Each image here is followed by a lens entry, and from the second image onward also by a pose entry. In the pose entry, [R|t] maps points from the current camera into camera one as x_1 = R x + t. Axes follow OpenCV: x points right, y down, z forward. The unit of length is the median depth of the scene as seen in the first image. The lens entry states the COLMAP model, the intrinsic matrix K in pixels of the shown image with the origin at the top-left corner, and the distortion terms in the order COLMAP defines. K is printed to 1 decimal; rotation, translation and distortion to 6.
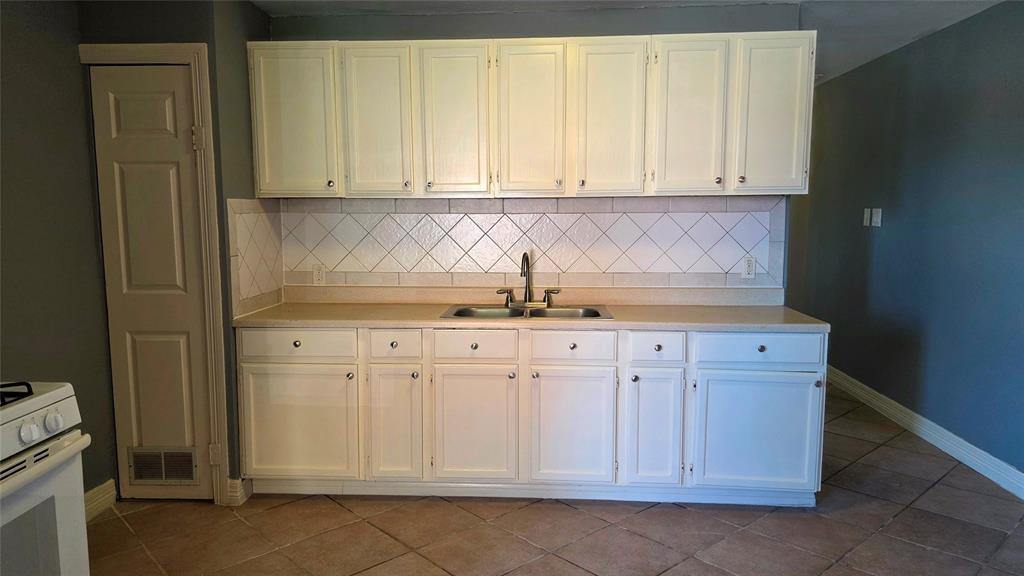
lens RADIAL K [[662.1, 0, 486.5], [0, 662.1, 284.6], [0, 0, 1]] dist [0.016655, 0.000257]
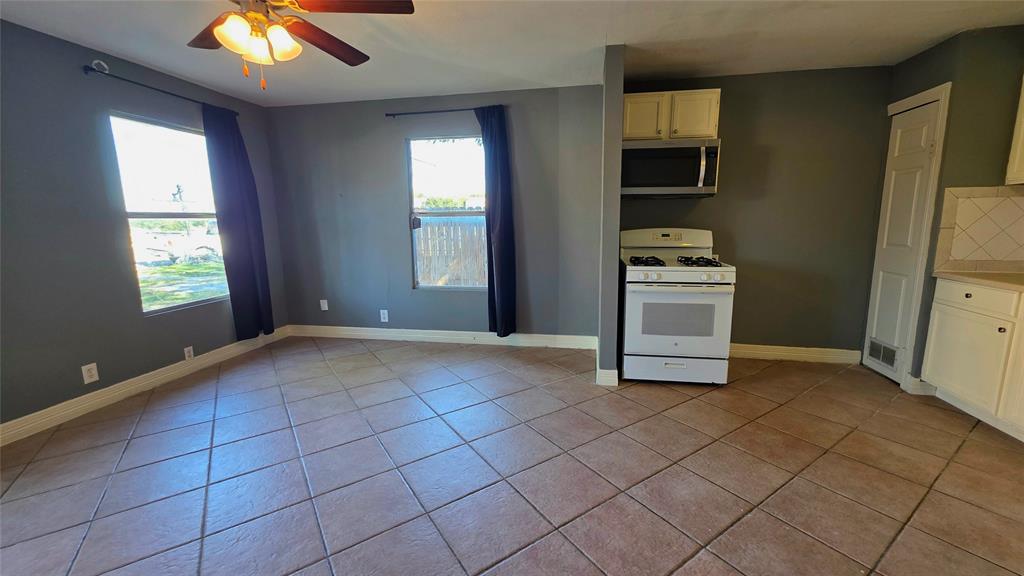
lens RADIAL K [[408.6, 0, 517.8], [0, 408.6, 284.4], [0, 0, 1]] dist [0.003286, -0.000470]
pose [[-0.123772, 0.161684, -0.979050, 0.610978], [-0.093765, 0.980316, 0.173747, 0.008800], [0.987871, 0.113306, -0.106175, 0.184241]]
